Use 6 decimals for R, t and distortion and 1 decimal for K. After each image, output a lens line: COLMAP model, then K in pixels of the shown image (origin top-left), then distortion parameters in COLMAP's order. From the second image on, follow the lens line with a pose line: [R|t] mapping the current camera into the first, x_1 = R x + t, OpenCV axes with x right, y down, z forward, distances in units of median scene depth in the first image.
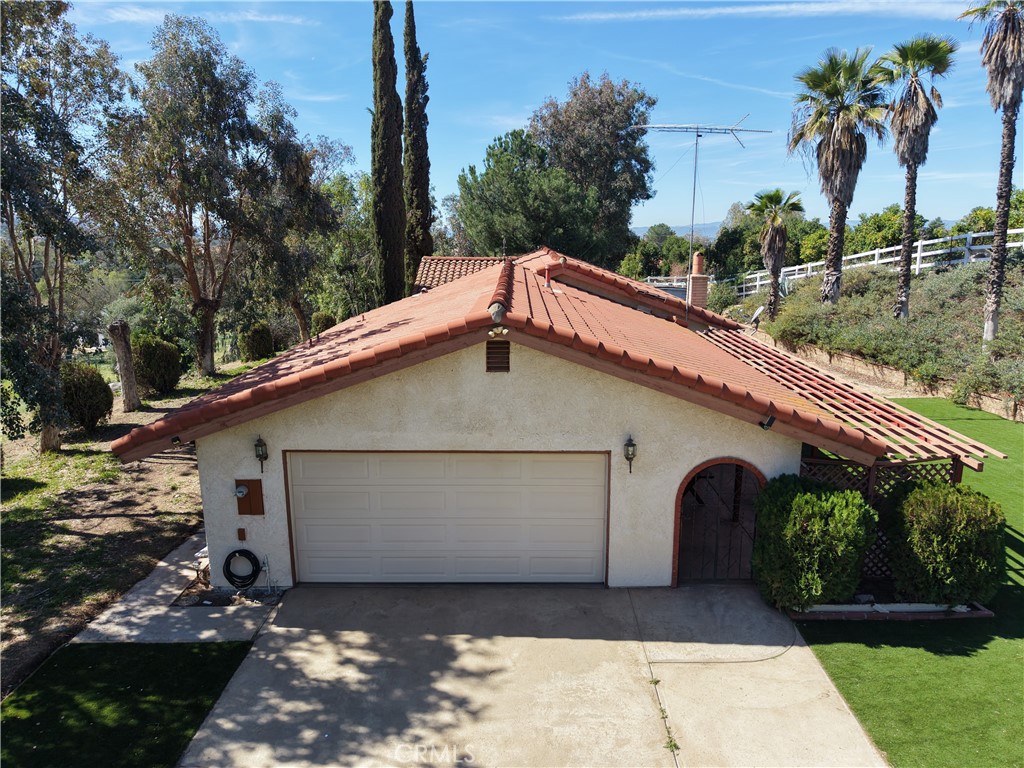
lens RADIAL K [[701.9, 0, 518.2], [0, 701.9, 387.0], [0, 0, 1]] dist [0.033298, -0.021922]
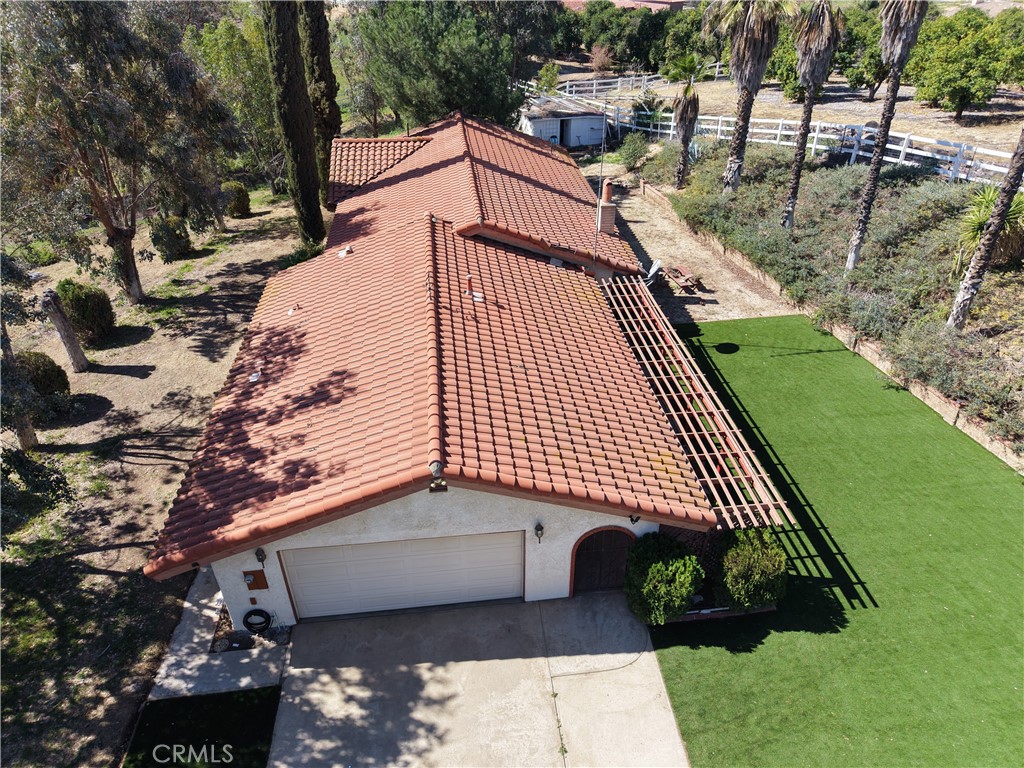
lens RADIAL K [[701.9, 0, 521.8], [0, 701.9, 390.8], [0, 0, 1]] dist [0.033298, -0.021922]
pose [[0.992812, -0.060779, 0.103105, 0.001997], [0.019125, 0.930957, 0.364628, -0.666439], [-0.118148, -0.360035, 0.925427, -0.164389]]
